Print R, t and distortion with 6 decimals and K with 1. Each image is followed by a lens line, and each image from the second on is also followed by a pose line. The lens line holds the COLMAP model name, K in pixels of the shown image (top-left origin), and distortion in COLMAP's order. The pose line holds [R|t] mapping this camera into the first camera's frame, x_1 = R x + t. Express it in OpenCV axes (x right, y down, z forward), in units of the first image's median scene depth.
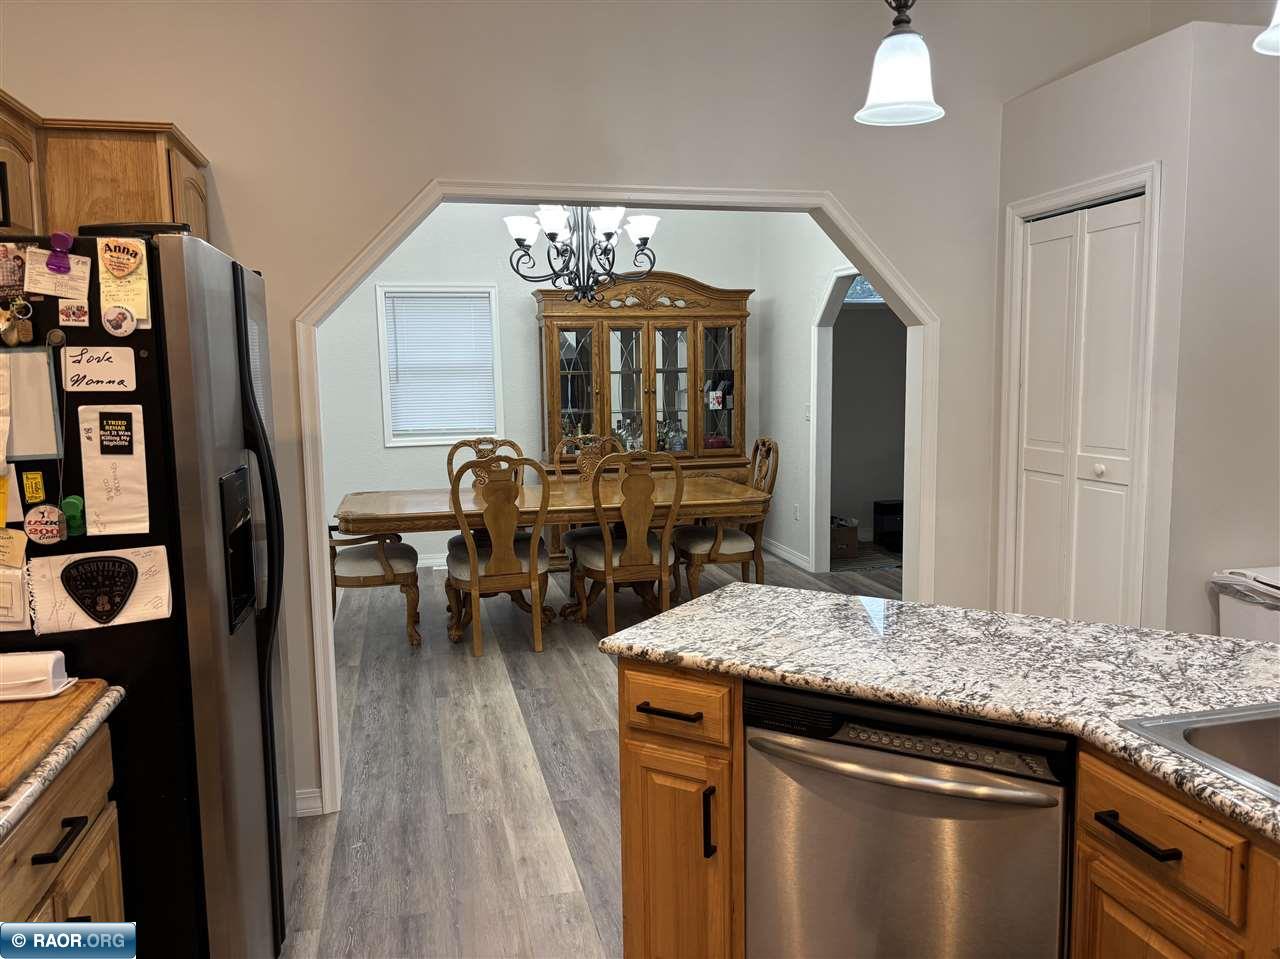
lens RADIAL K [[979.5, 0, 648.2], [0, 979.5, 481.9], [0, 0, 1]] dist [0.033548, -0.043495]
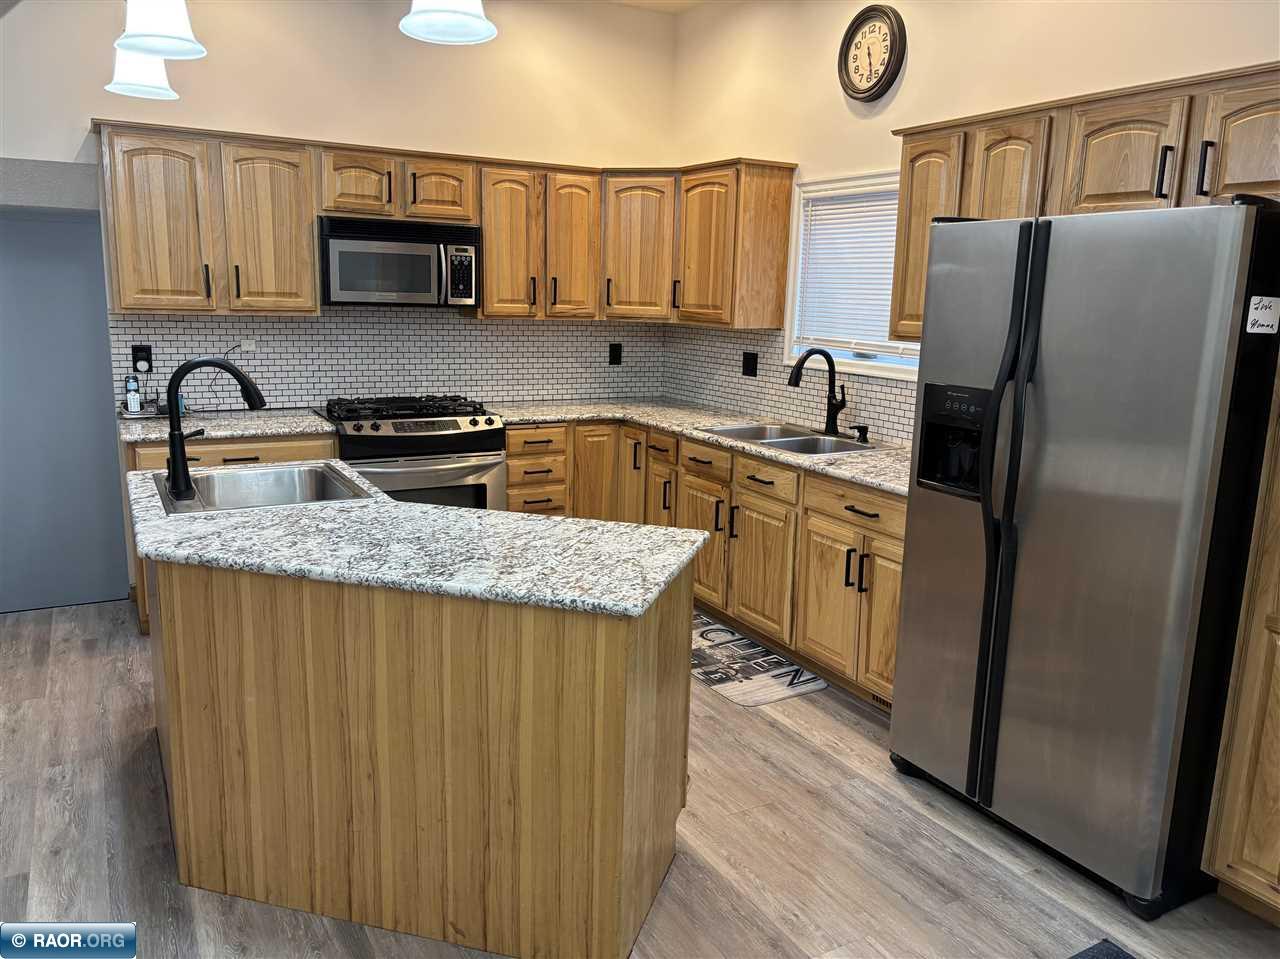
lens RADIAL K [[979.5, 0, 647.2], [0, 979.5, 484.8], [0, 0, 1]] dist [0.033548, -0.043495]
pose [[-0.965597, 0.038609, -0.257160, 0.336012], [-0.043337, 0.951194, 0.305536, -0.264927], [0.256406, 0.306169, -0.916797, 2.055231]]
